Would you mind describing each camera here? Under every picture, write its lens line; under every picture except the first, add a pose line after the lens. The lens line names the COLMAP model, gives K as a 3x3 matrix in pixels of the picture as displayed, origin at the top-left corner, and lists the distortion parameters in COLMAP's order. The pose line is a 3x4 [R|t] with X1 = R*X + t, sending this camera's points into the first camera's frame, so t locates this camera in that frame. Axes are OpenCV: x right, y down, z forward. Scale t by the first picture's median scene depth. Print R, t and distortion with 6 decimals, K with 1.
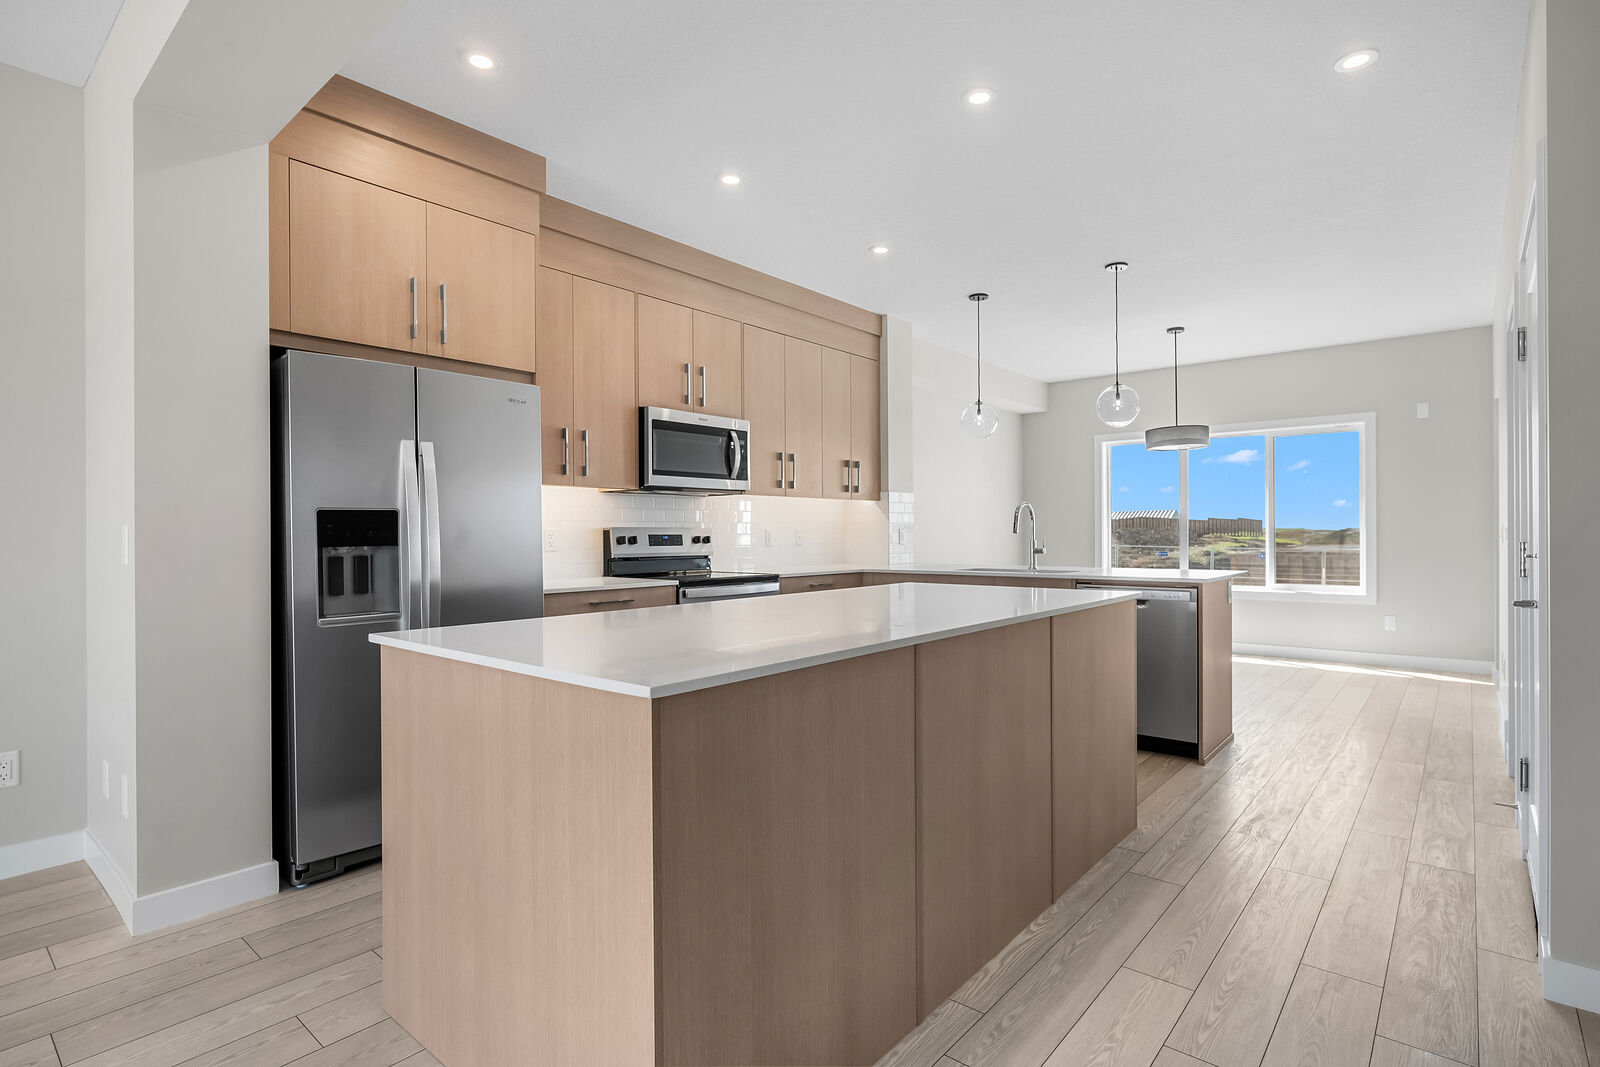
lens RADIAL K [[782.1, 0, 799.9], [0, 782.1, 536.9], [0, 0, 1]] dist [0.002034, 0.000297]
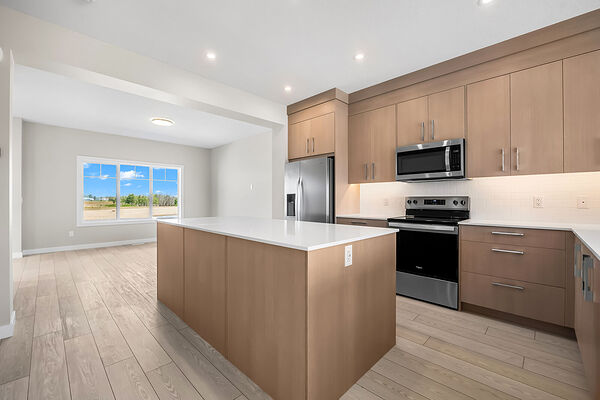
lens RADIAL K [[251.4, 0, 299.9], [0, 251.4, 197.5], [0, 0, 1]] dist [-0.003440, -0.000249]
pose [[-0.066022, -0.000629, -0.997818, 0.849967], [-0.005402, 0.999985, -0.000273, -0.009838], [0.997804, 0.005372, -0.066024, 1.019189]]
